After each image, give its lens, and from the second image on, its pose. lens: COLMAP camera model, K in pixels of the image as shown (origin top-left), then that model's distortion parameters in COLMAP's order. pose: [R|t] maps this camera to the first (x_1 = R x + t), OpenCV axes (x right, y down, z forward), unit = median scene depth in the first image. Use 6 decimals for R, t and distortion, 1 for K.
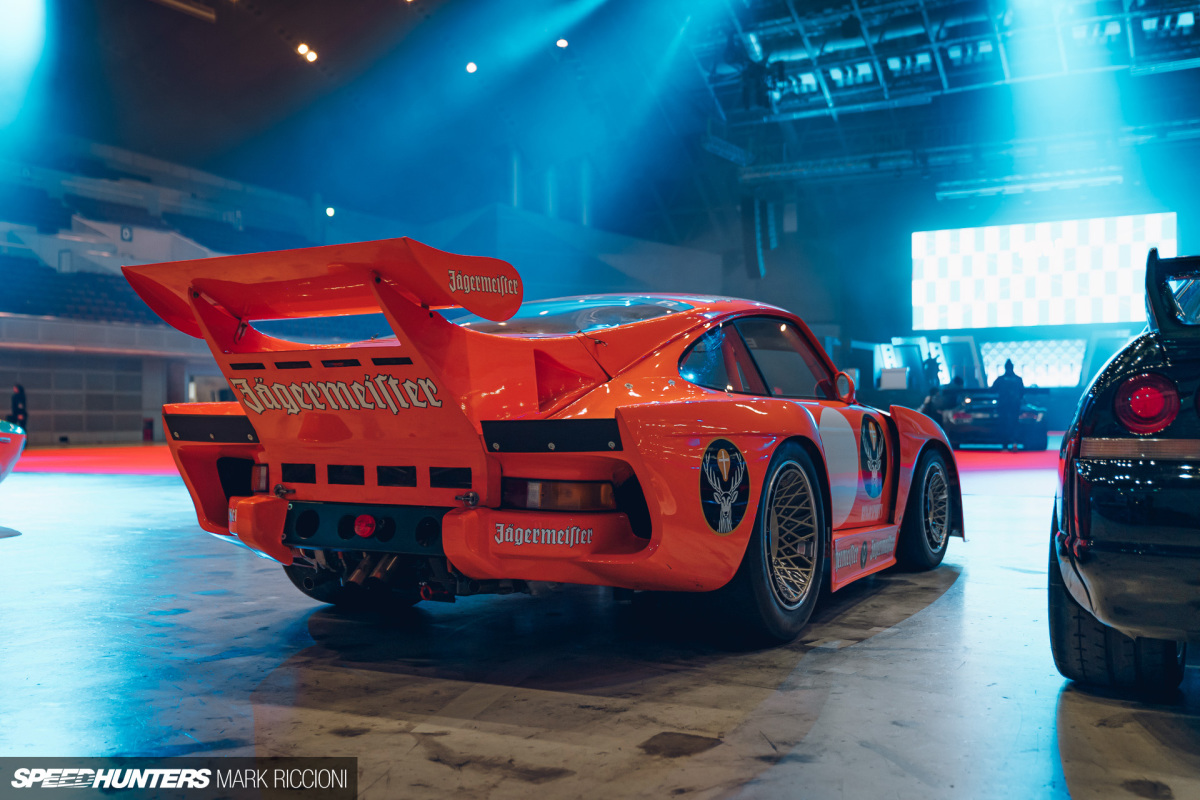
lens RADIAL K [[1302.8, 0, 600.4], [0, 1302.8, 402.5], [0, 0, 1]] dist [0.062383, 0.000000]
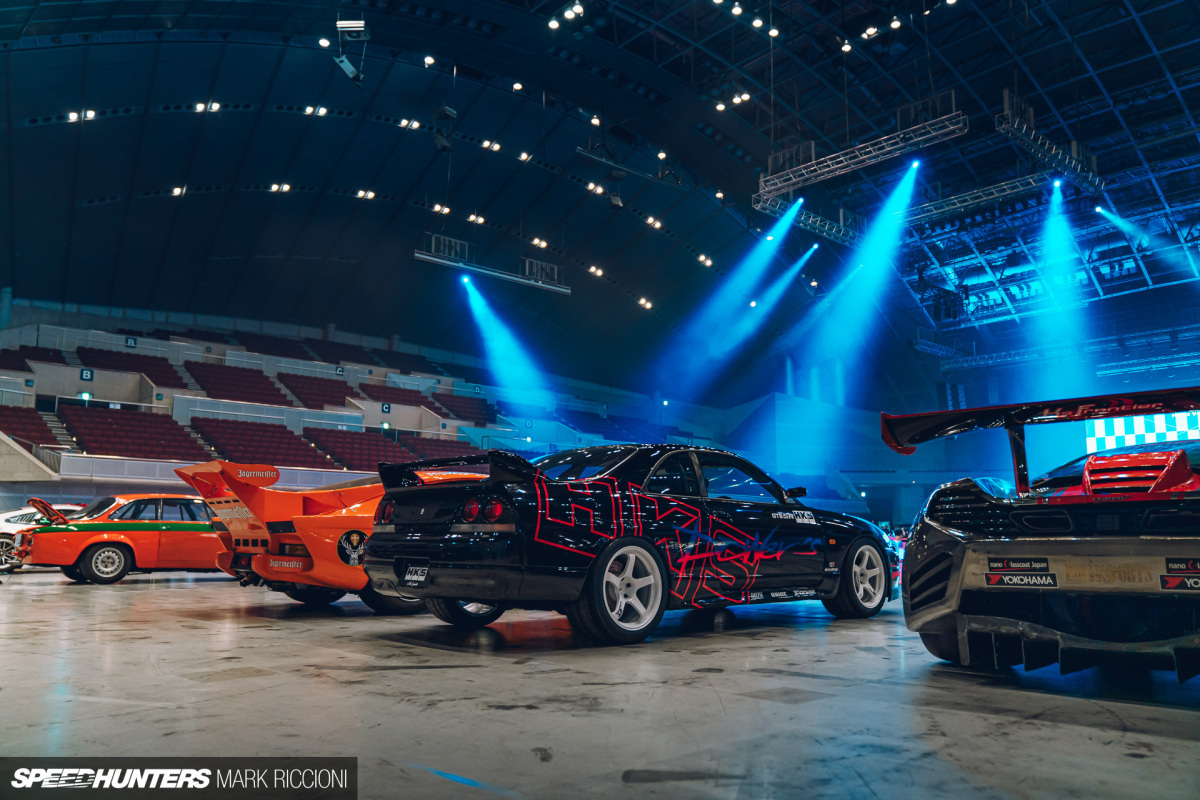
lens RADIAL K [[927.8, 0, 601.0], [0, 927.8, 404.0], [0, 0, 1]] dist [-0.035048, 0.035474]
pose [[0.949271, -0.040029, -0.311901, 0.065803], [-0.002906, 0.990706, -0.135990, 0.001621], [0.314446, 0.129997, 0.940332, -0.036511]]
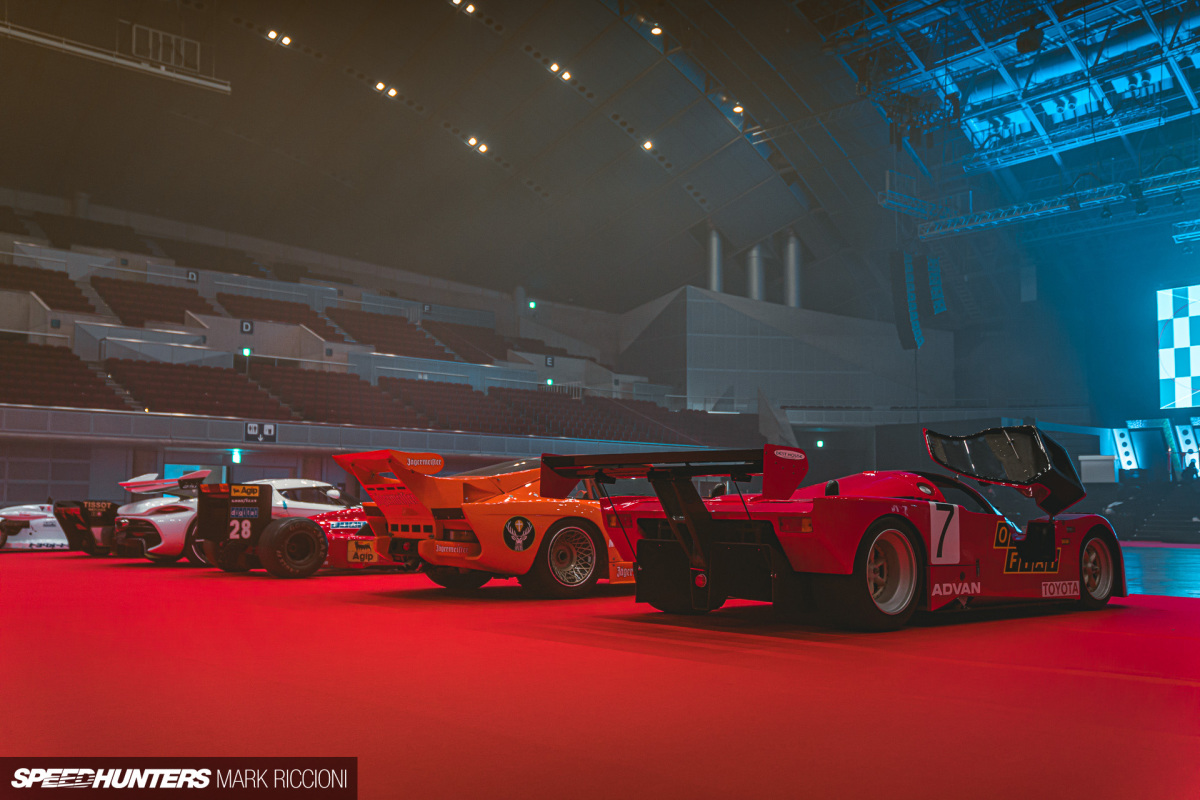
lens RADIAL K [[1202.0, 0, 605.4], [0, 1202.0, 395.5], [0, 0, 1]] dist [0.104604, 0.000000]
pose [[0.940886, -0.022567, -0.337971, 0.176811], [-0.007031, 0.996262, -0.086097, 0.002094], [0.338651, 0.083384, 0.937210, 0.189720]]
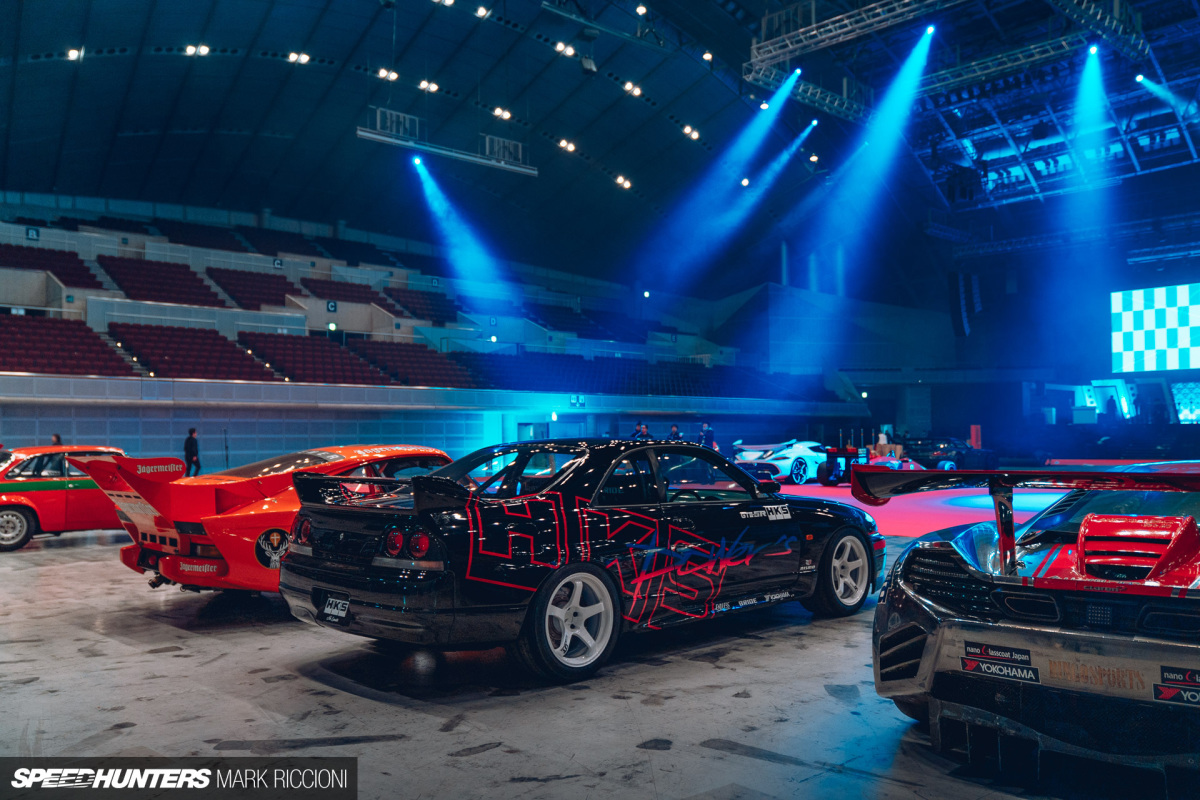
lens RADIAL K [[1028.5, 0, 599.5], [0, 1028.5, 410.4], [0, 0, 1]] dist [-0.024932, 0.068353]
pose [[0.955540, -0.012063, -0.294614, 0.067901], [0.007165, 0.999818, -0.017699, -0.008382], [0.294774, 0.014801, 0.955452, -0.034079]]
